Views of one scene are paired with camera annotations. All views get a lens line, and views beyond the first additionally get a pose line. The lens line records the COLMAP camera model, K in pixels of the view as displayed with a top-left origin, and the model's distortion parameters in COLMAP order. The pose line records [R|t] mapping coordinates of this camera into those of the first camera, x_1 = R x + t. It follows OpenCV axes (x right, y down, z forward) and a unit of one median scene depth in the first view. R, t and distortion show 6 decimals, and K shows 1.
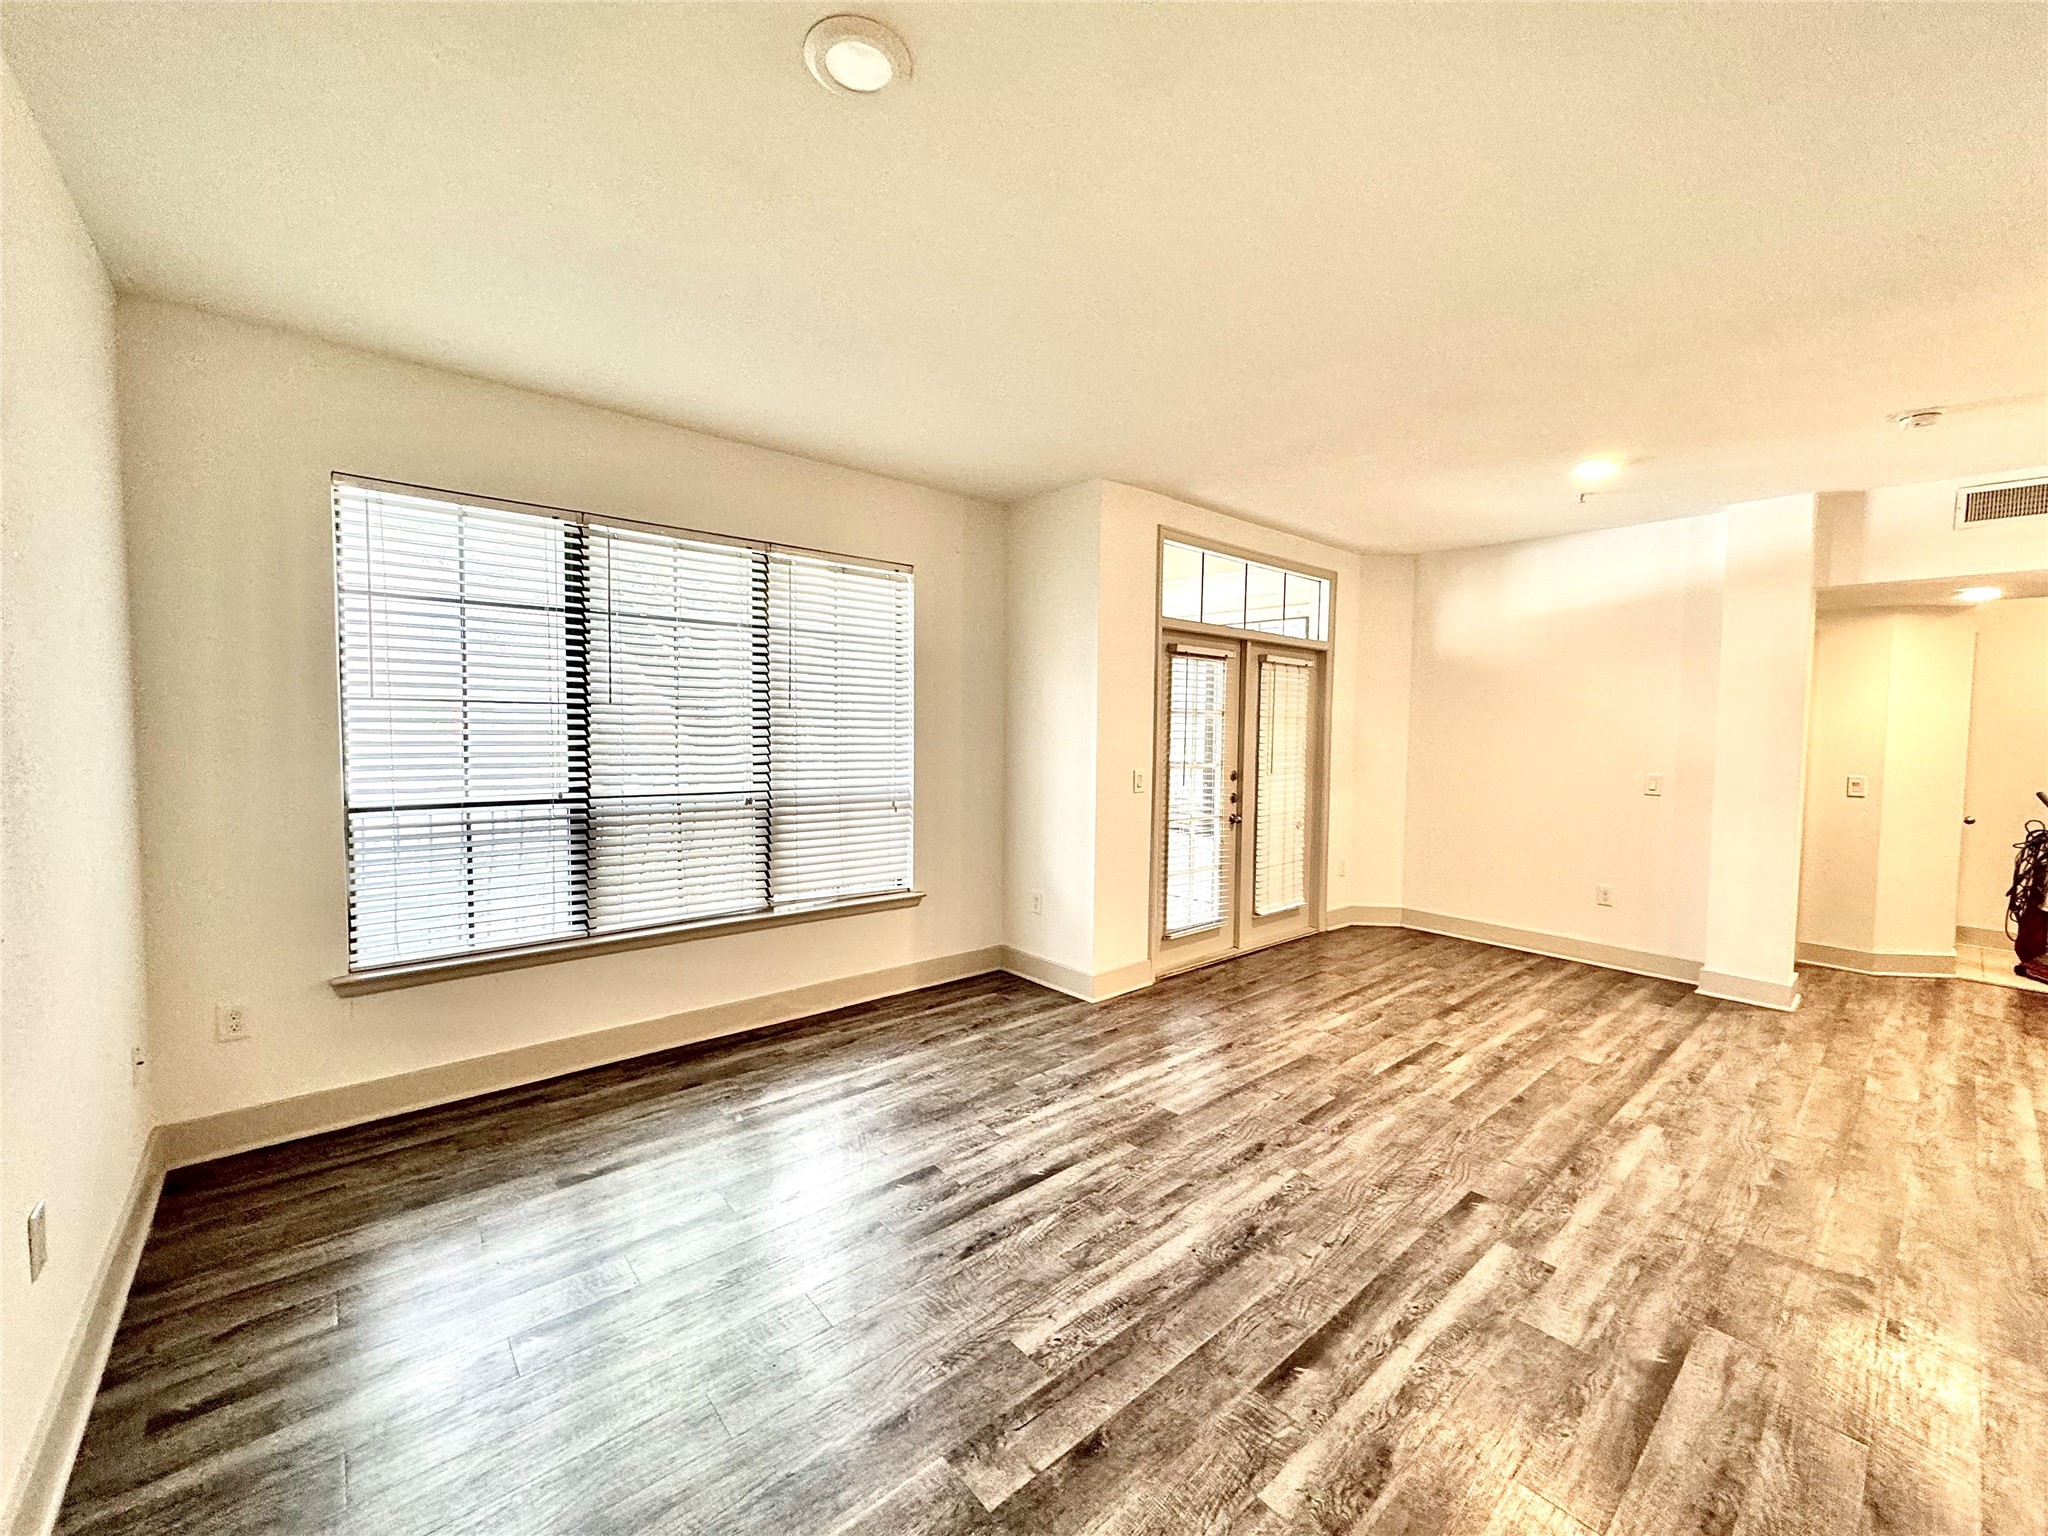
lens RADIAL K [[814.5, 0, 1024.0], [0, 814.5, 768.0], [0, 0, 1]] dist [-0.004926, 0.000025]
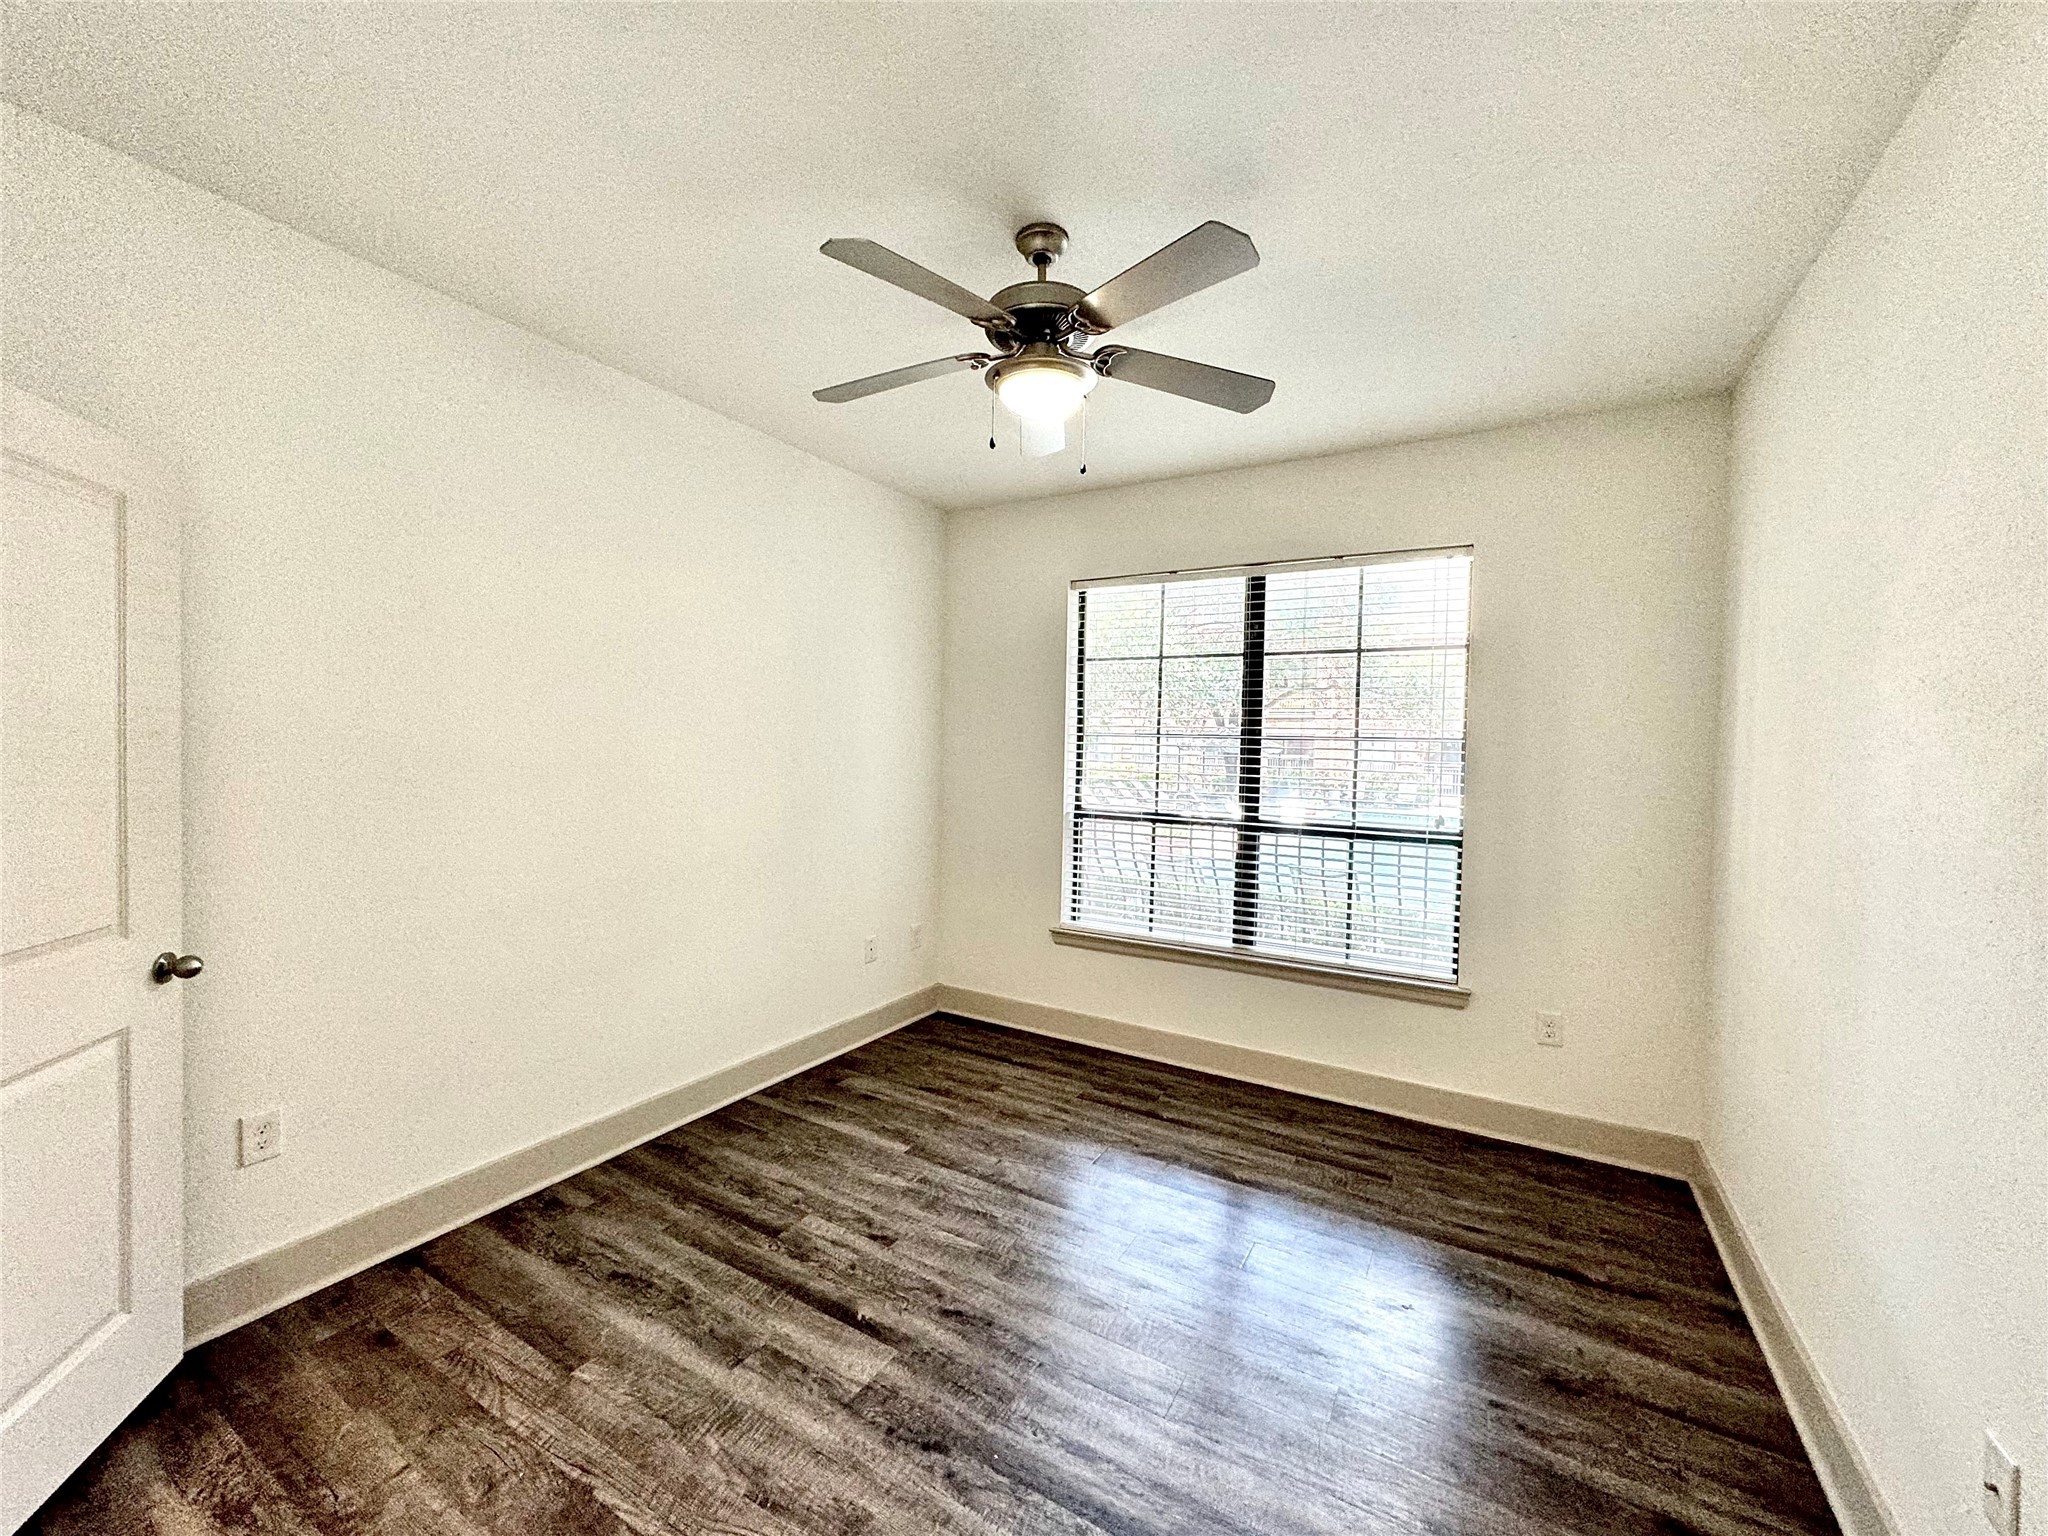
lens RADIAL K [[782.3, 0, 1024.0], [0, 782.3, 768.0], [0, 0, 1]] dist [-0.000451, 0.000026]
pose [[0.337448, 0.013373, -0.941249, 0.366714], [-0.070869, 0.997422, -0.011236, -0.006439], [0.938673, 0.070497, 0.337526, 0.422188]]
